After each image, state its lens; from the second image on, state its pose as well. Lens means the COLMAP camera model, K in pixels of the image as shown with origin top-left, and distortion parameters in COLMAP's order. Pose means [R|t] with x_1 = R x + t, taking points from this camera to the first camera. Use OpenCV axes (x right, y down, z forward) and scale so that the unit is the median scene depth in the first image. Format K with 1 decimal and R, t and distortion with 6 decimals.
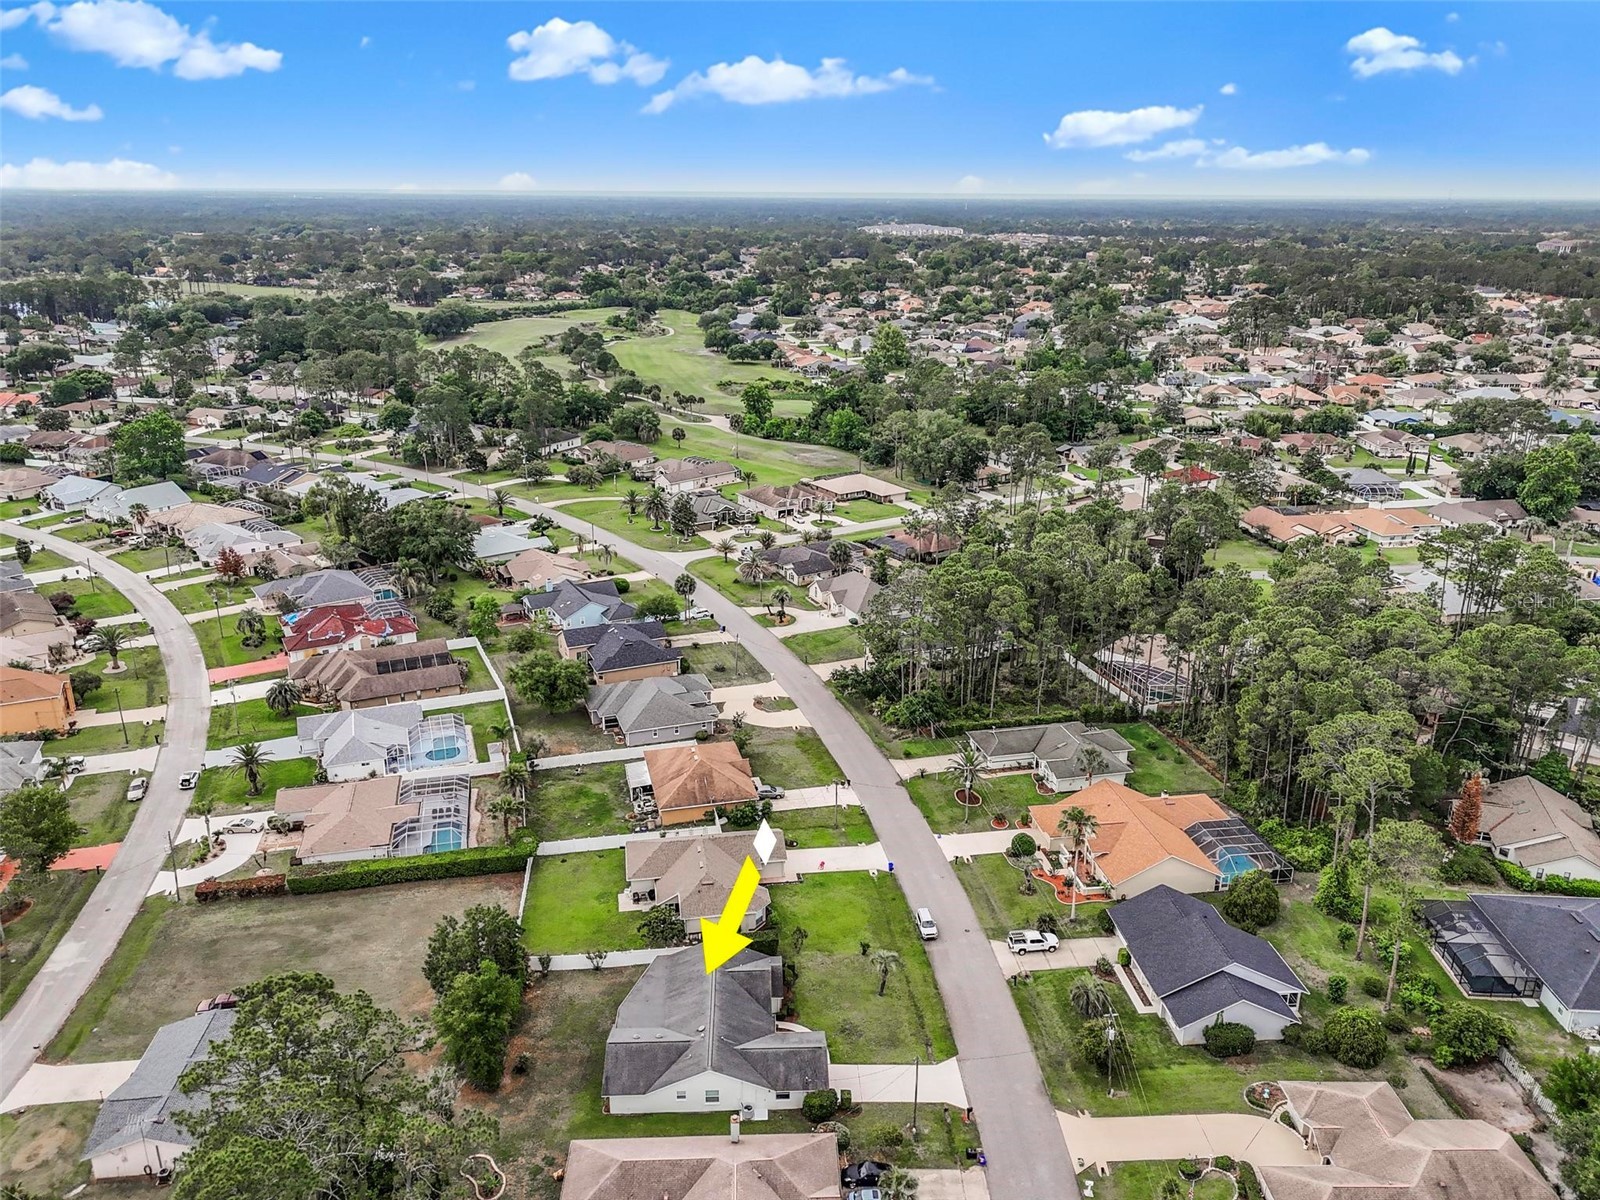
lens RADIAL K [[1180.5, 0, 810.3], [0, 1180.5, 601.3], [0, 0, 1]] dist [0.058779, -0.009245]
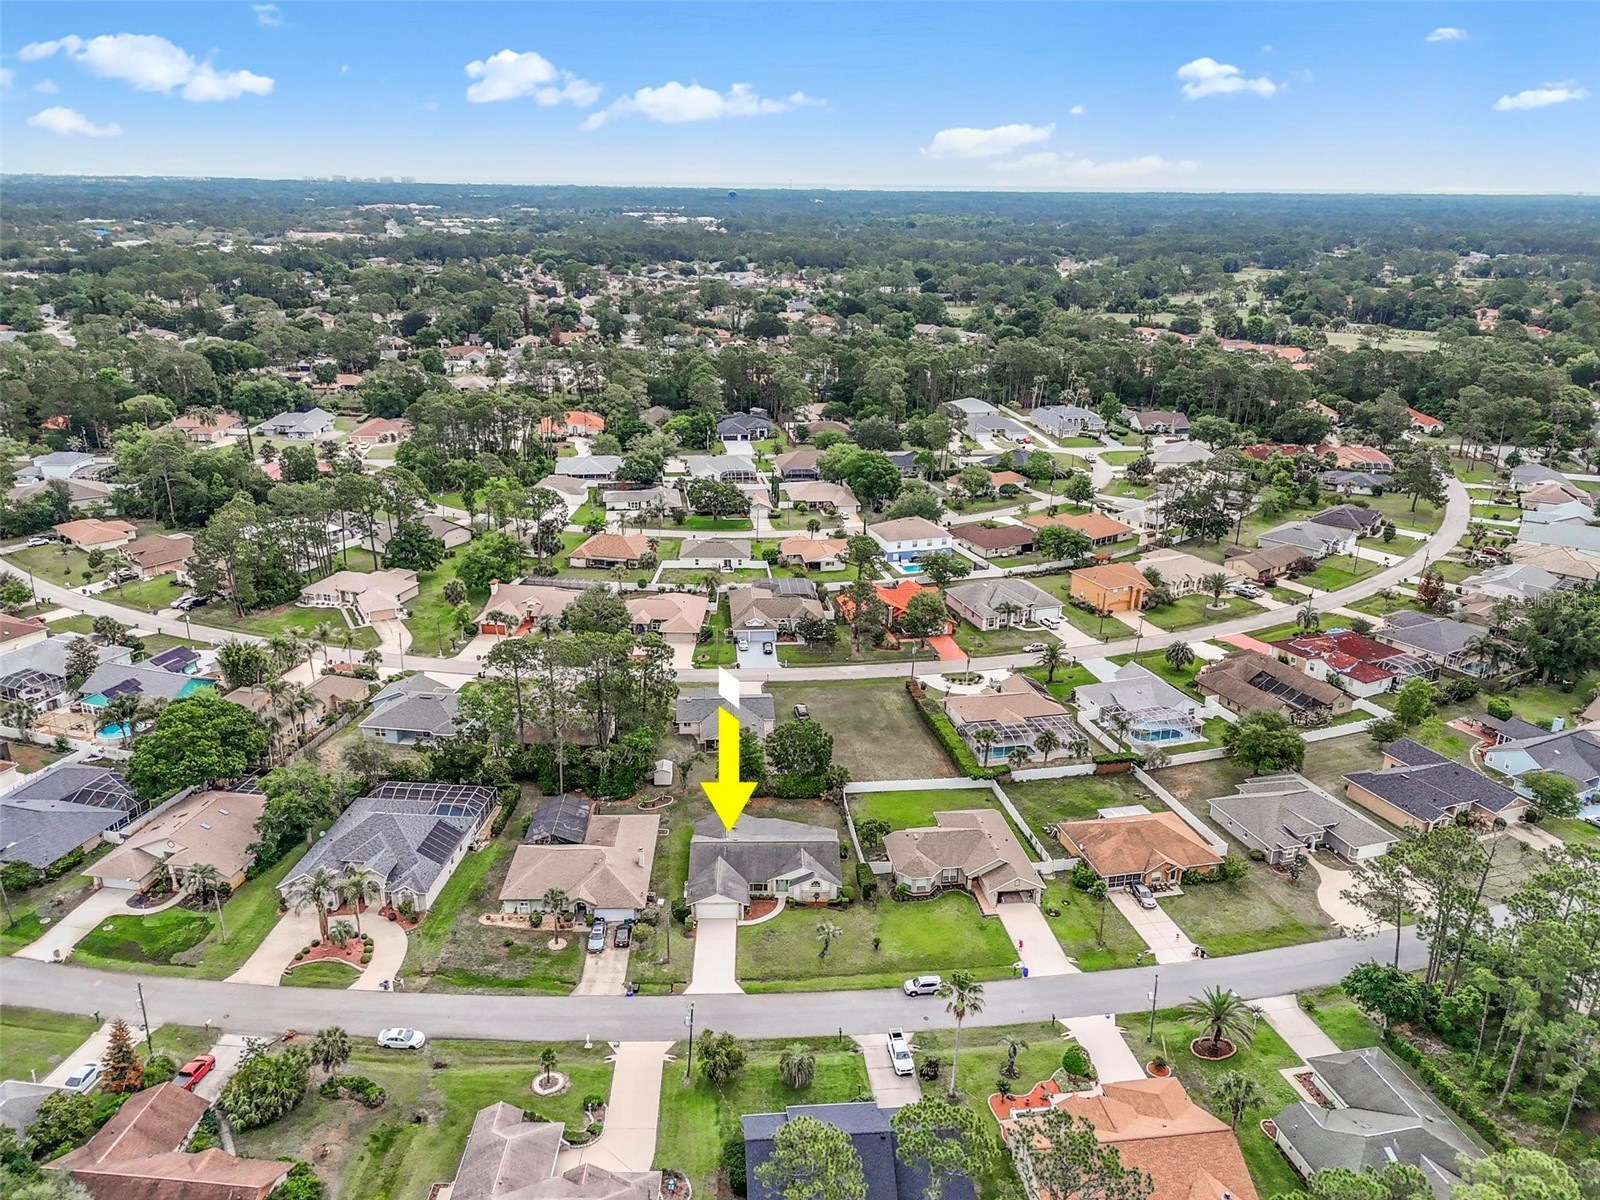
lens RADIAL K [[1180.5, 0, 810.3], [0, 1180.5, 601.3], [0, 0, 1]] dist [0.058779, -0.009245]
pose [[0.002711, 0.334523, -0.942384, 0.773128], [-0.342323, 0.885761, 0.313438, -0.250628], [0.939579, 0.321750, 0.116916, 0.554198]]
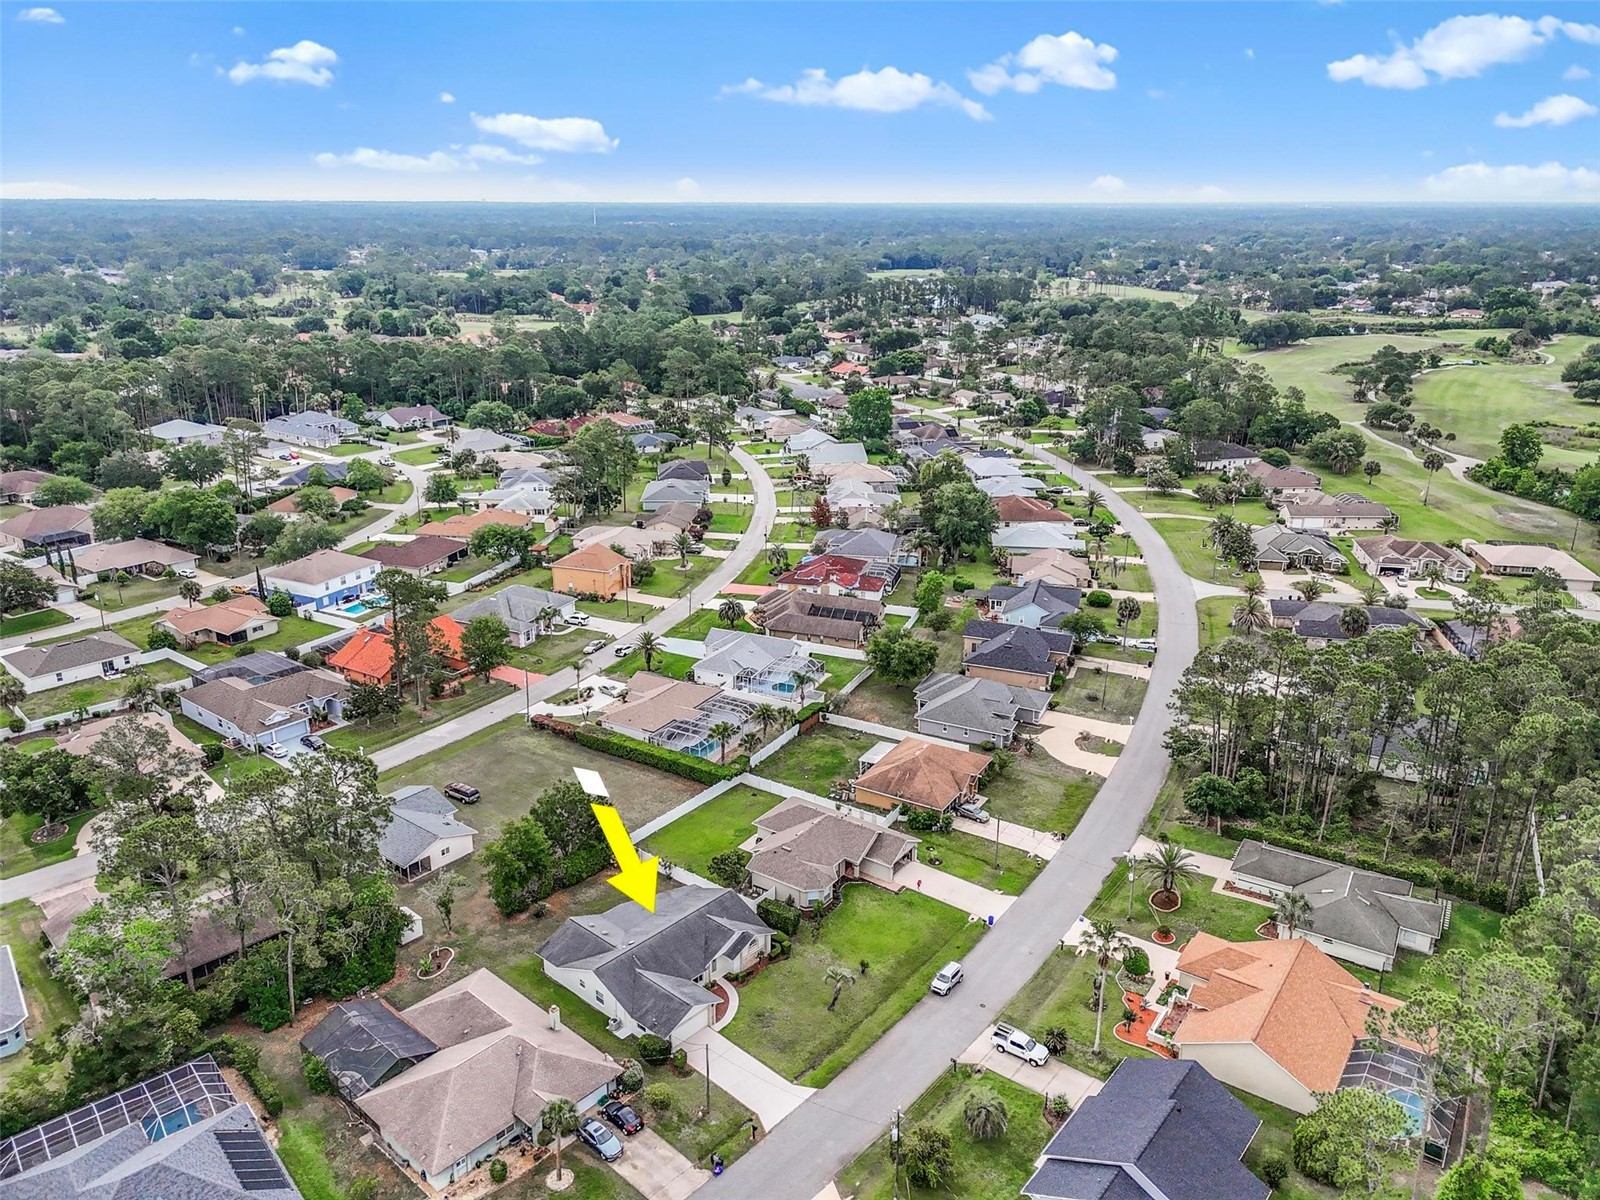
lens RADIAL K [[1180.5, 0, 810.3], [0, 1180.5, 601.3], [0, 0, 1]] dist [0.058779, -0.009245]
pose [[0.720838, 0.224260, -0.655820, 0.458479], [-0.228880, 0.970147, 0.080175, -0.052219], [0.654222, 0.092311, 0.750648, 0.166131]]
